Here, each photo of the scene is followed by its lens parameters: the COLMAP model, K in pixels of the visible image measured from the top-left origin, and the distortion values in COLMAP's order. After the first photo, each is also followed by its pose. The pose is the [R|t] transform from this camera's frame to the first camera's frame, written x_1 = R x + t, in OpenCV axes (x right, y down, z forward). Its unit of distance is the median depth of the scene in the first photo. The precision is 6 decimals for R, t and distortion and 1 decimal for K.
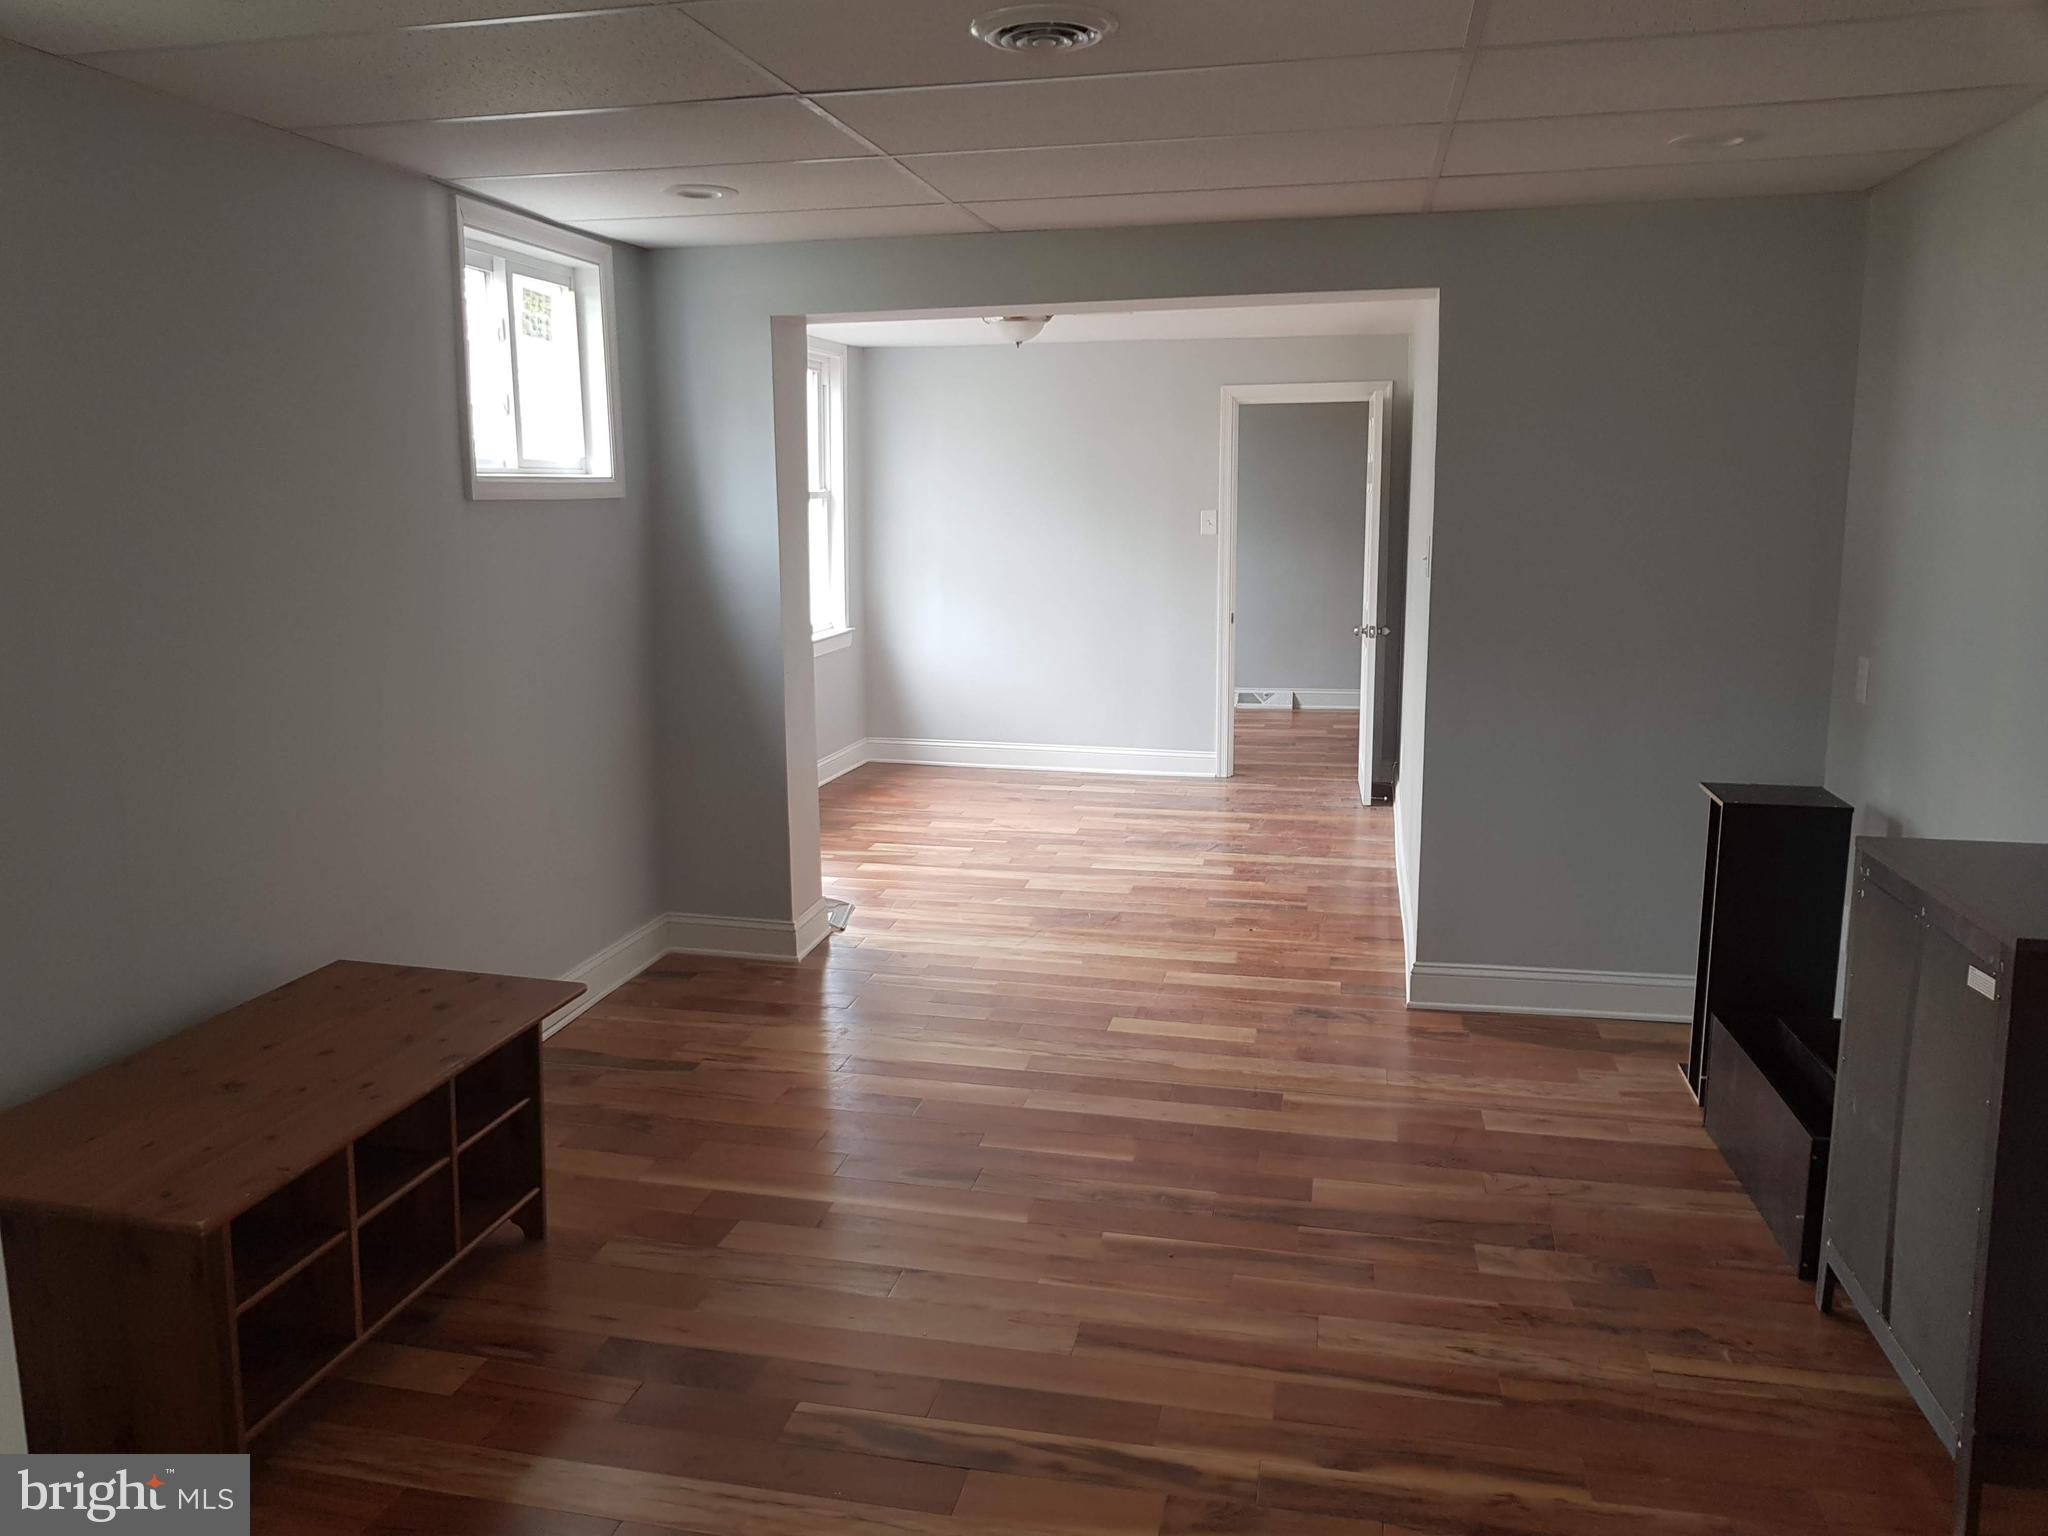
lens RADIAL K [[1611.7, 0, 1024.0], [0, 1611.7, 768.0], [0, 0, 1]] dist [-0.011690, -0.021125]
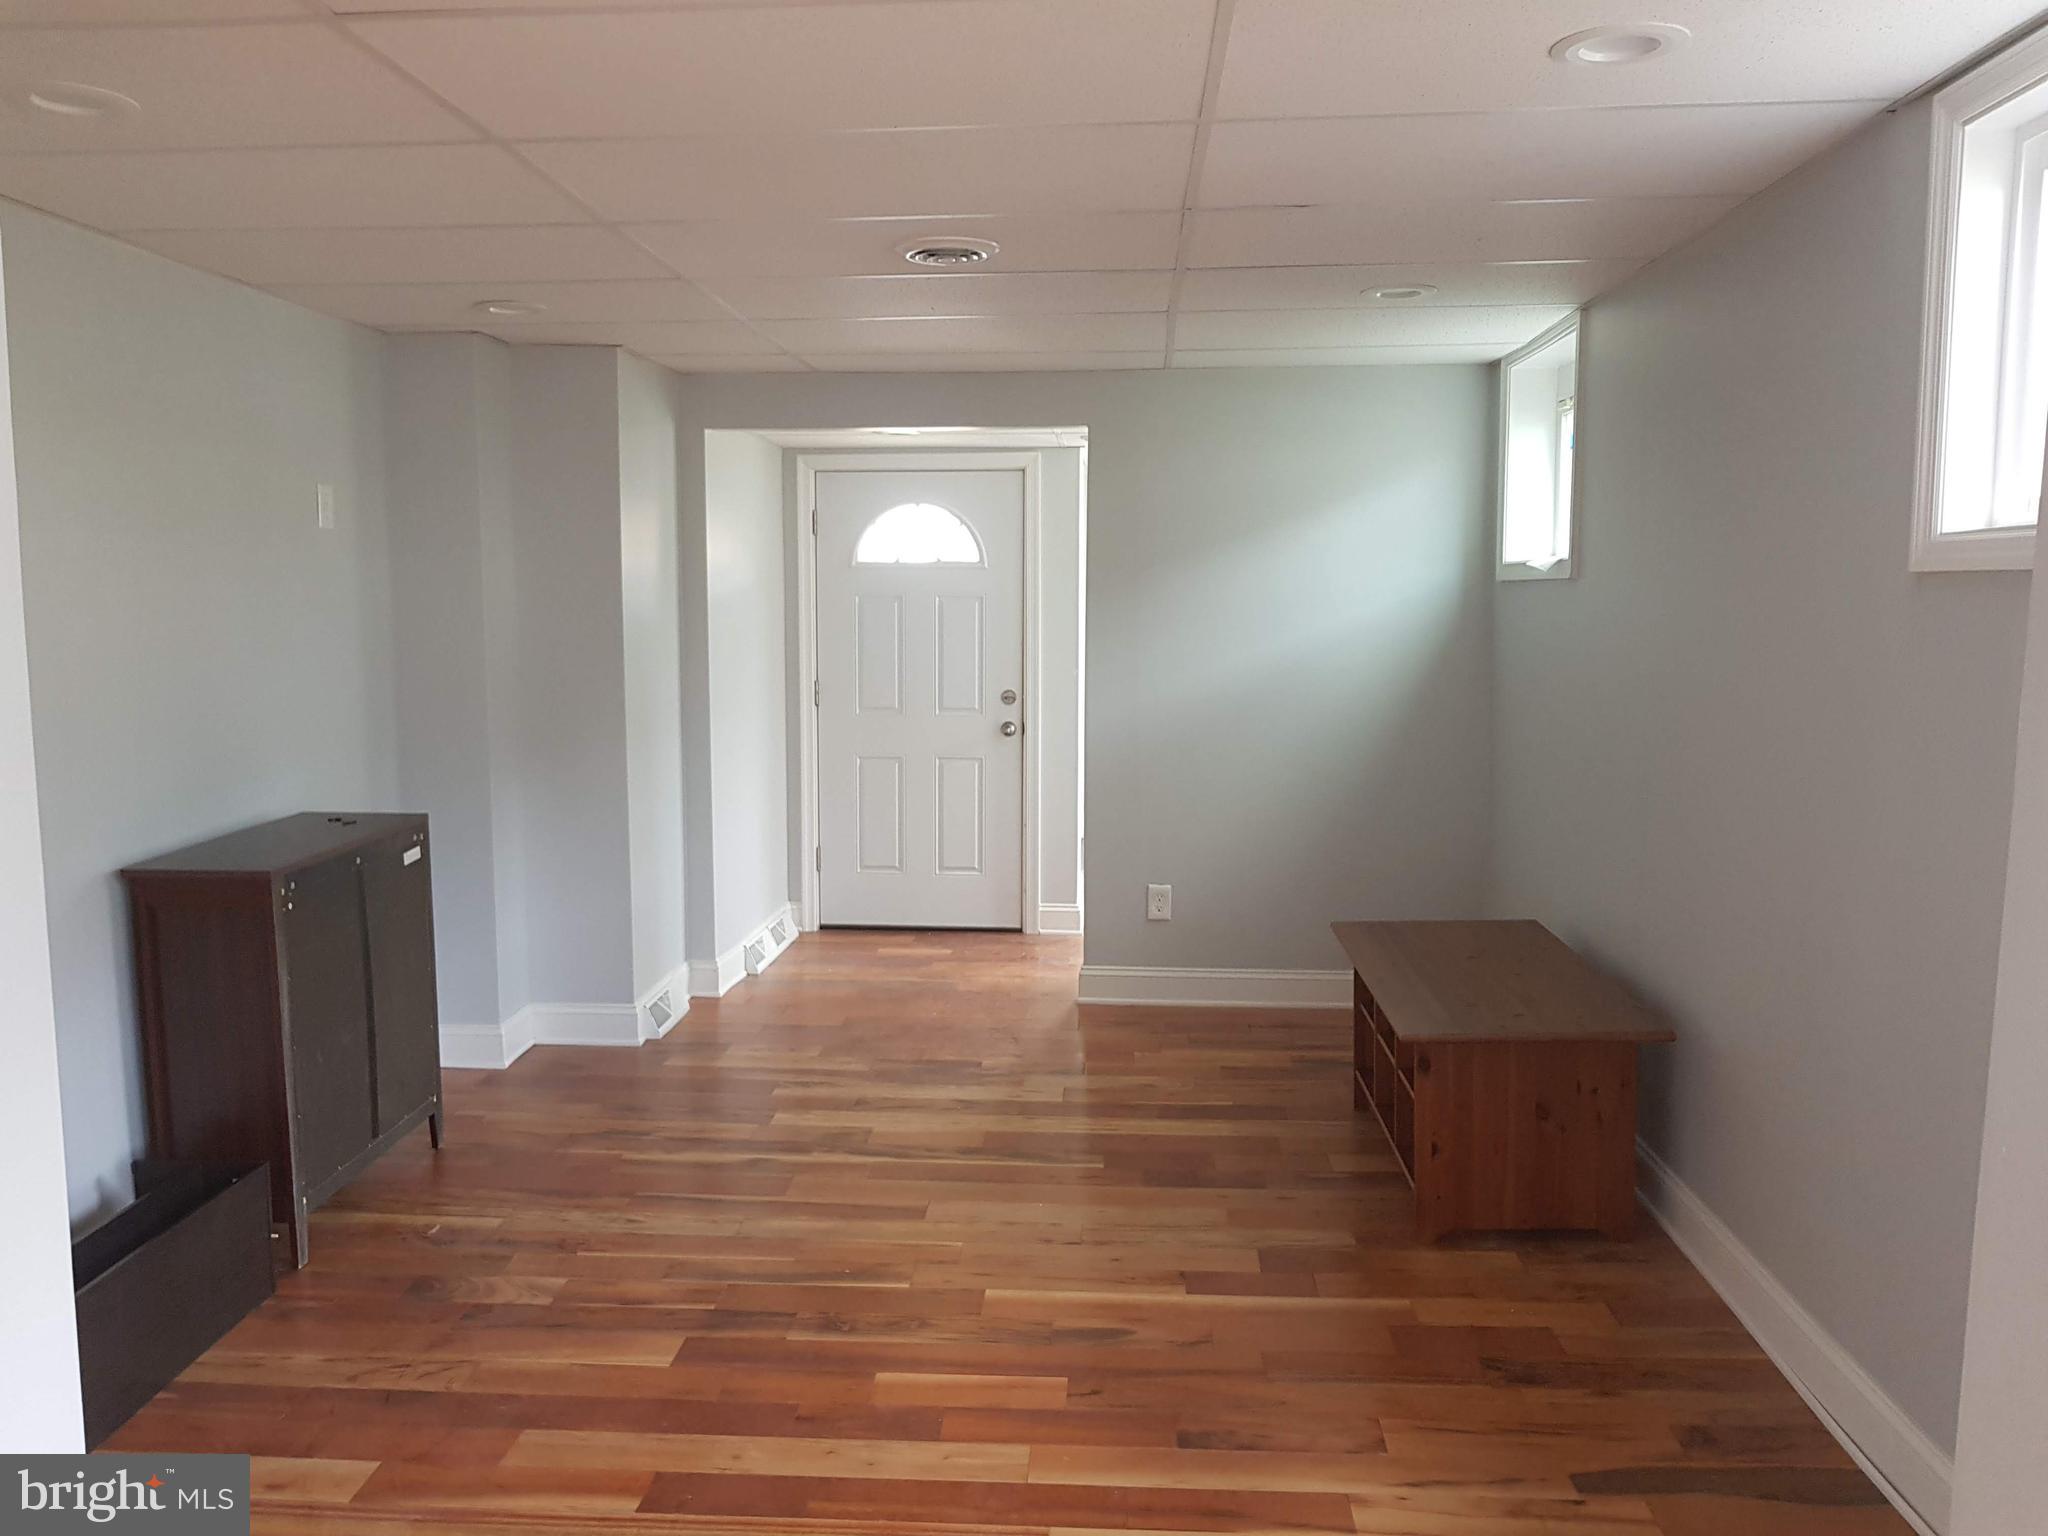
lens RADIAL K [[1611.7, 0, 1024.0], [0, 1611.7, 768.0], [0, 0, 1]] dist [-0.011690, -0.021125]
pose [[-0.990870, 0.024112, -0.132648, 0.107269], [-0.013456, 0.961278, 0.275252, -0.322007], [0.134148, 0.274523, -0.952177, 1.933764]]
